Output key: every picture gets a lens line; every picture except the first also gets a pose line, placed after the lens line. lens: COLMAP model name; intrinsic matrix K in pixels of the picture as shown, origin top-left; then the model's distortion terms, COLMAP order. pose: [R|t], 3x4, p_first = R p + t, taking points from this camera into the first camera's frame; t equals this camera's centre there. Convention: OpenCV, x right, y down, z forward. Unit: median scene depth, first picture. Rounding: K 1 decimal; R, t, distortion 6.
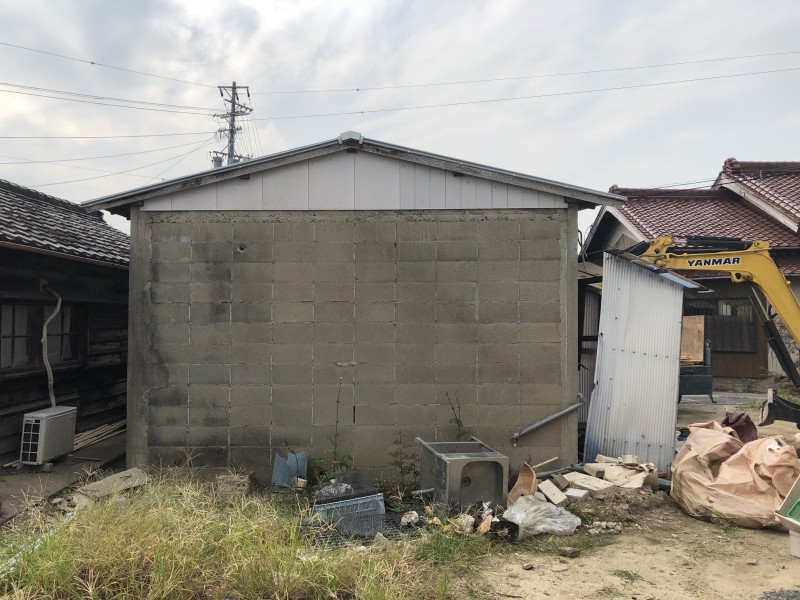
lens RADIAL K [[655.3, 0, 392.3], [0, 655.3, 293.0], [0, 0, 1]] dist [0.043930, -0.045235]
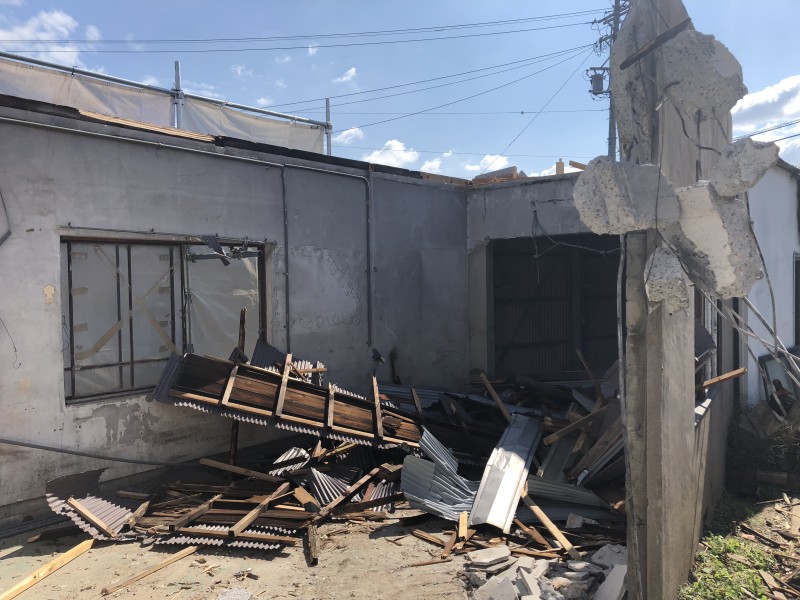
lens RADIAL K [[655.3, 0, 397.5], [0, 655.3, 304.3], [0, 0, 1]] dist [0.043930, -0.045235]
pose [[0.772360, 0.005031, -0.635165, 0.260351], [0.044811, 0.997046, 0.062387, 0.039359], [0.633603, -0.076648, 0.769852, 1.030763]]
